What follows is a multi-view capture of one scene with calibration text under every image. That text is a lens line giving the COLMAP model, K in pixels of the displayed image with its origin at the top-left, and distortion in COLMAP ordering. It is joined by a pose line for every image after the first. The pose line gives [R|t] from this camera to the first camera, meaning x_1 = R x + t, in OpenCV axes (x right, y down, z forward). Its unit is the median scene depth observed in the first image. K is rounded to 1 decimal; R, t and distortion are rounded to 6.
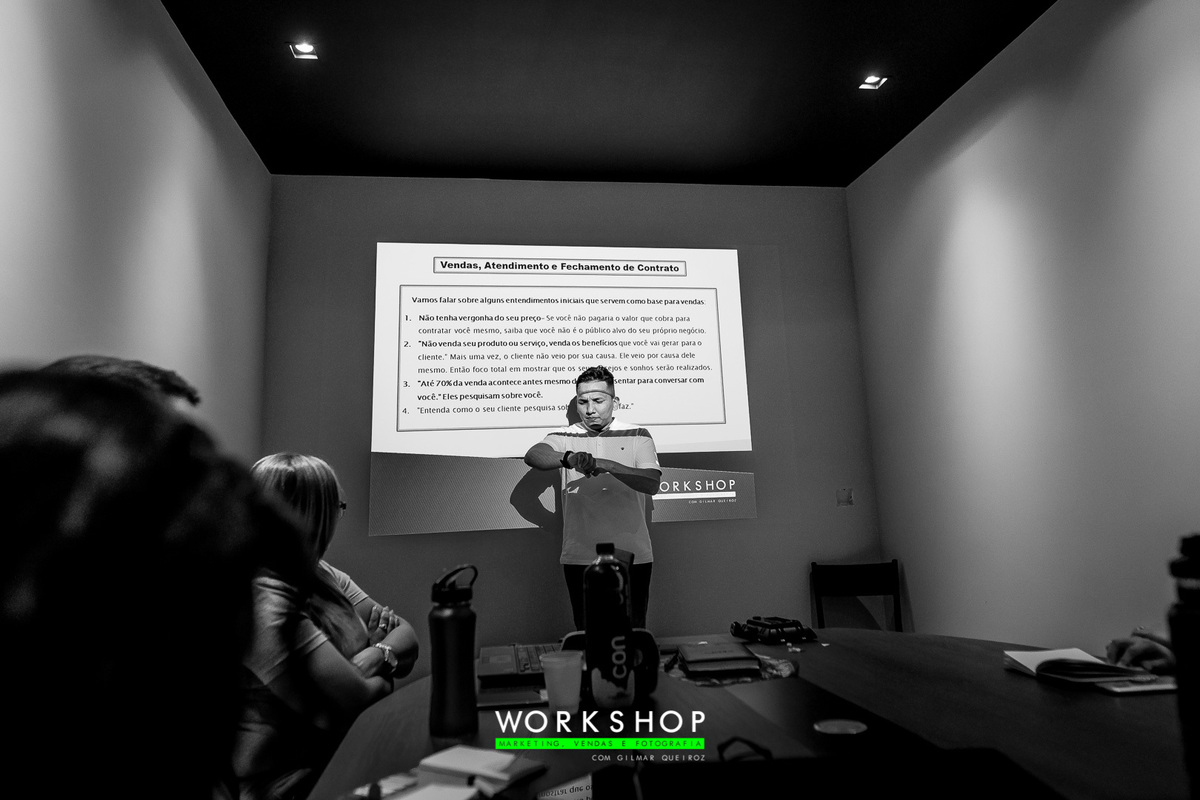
lens RADIAL K [[843.7, 0, 600.0], [0, 843.7, 400.0], [0, 0, 1]] dist [0.000402, -0.001594]
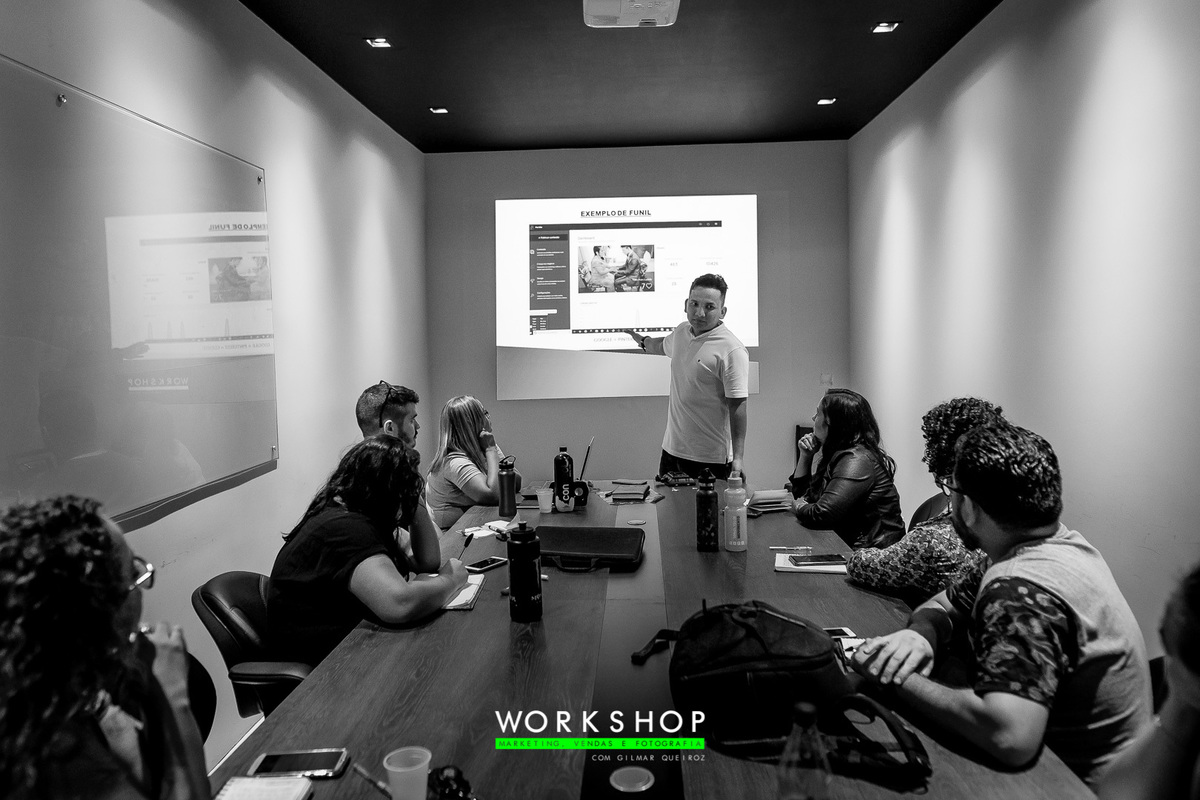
lens RADIAL K [[843.7, 0, 600.0], [0, 843.7, 400.0], [0, 0, 1]] dist [0.000402, -0.001594]
pose [[0.984287, 0.016413, -0.175811, 0.152331], [0.020400, 0.978433, 0.205557, -0.134066], [0.175393, -0.205913, 0.962724, -0.378347]]
